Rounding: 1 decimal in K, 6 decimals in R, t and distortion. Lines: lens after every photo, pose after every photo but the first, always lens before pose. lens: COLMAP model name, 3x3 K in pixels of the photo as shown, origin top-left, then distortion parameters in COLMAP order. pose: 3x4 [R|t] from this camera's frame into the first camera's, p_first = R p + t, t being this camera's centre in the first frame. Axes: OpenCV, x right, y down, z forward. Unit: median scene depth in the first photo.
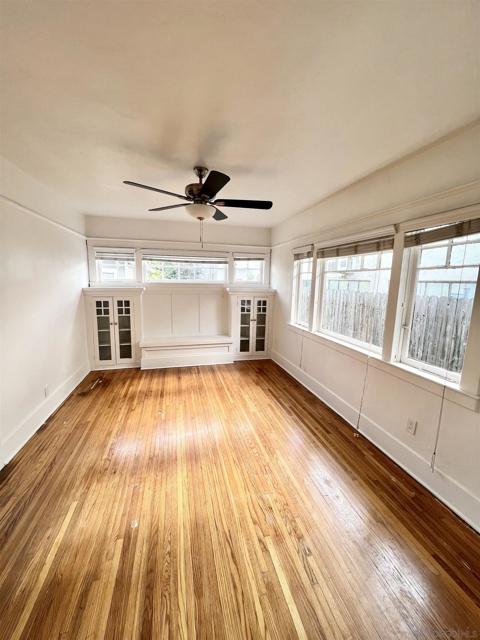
lens RADIAL K [[255.6, 0, 241.3], [0, 255.6, 317.8], [0, 0, 1]] dist [-0.000996, 0.000284]
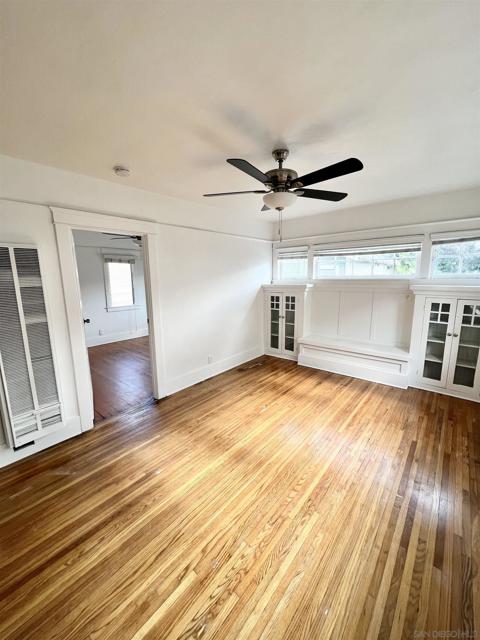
lens RADIAL K [[255.6, 0, 241.3], [0, 255.6, 317.8], [0, 0, 1]] dist [-0.000996, 0.000284]
pose [[0.573202, 0.108516, -0.812197, 0.344709], [-0.092377, 0.993431, 0.067536, -0.037388], [0.814191, 0.036316, 0.579461, 0.251020]]
